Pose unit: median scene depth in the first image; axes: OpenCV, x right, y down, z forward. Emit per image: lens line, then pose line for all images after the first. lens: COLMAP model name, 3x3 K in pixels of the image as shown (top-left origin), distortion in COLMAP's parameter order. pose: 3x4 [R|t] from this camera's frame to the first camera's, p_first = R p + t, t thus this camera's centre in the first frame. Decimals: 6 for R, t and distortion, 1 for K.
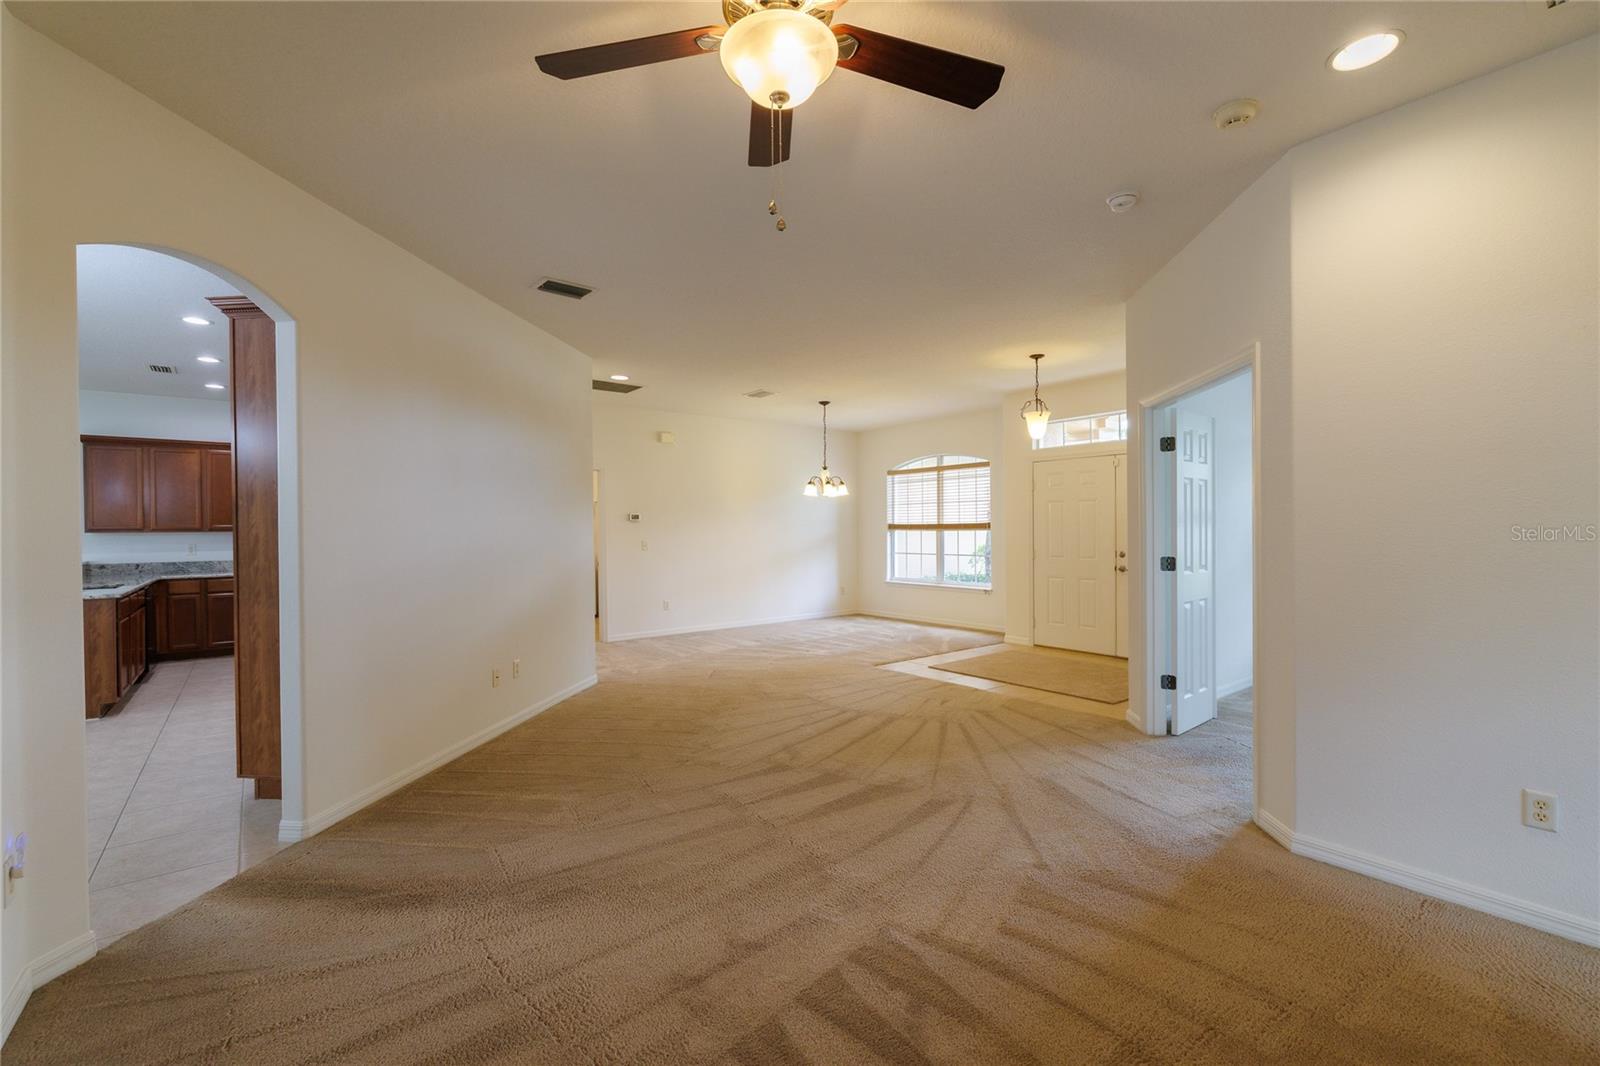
lens RADIAL K [[685.2, 0, 800.0], [0, 685.2, 533.0], [0, 0, 1]] dist [-0.000534, 0.000142]
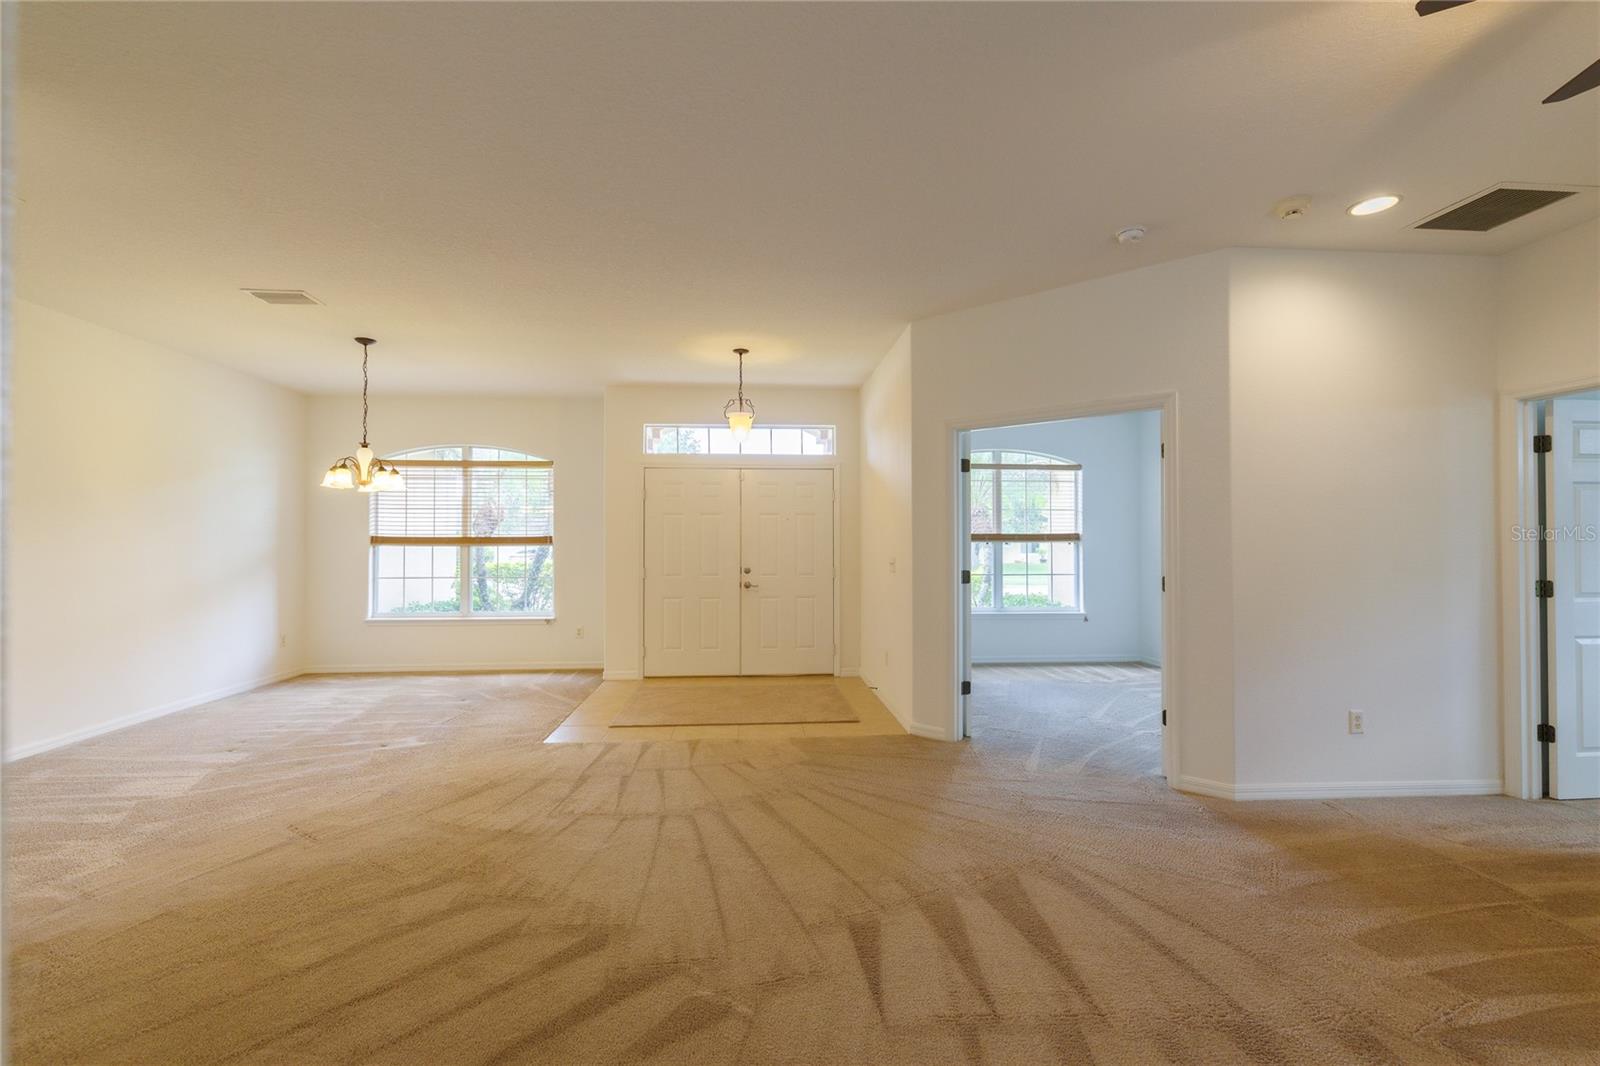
lens RADIAL K [[694.8, 0, 800.0], [0, 694.8, 533.0], [0, 0, 1]] dist [-0.002870, -0.000243]
pose [[0.552758, 0.019623, 0.833110, -0.314516], [0.000739, 0.999711, -0.024037, 0.001336], [-0.833341, 0.013902, 0.552584, 0.377675]]
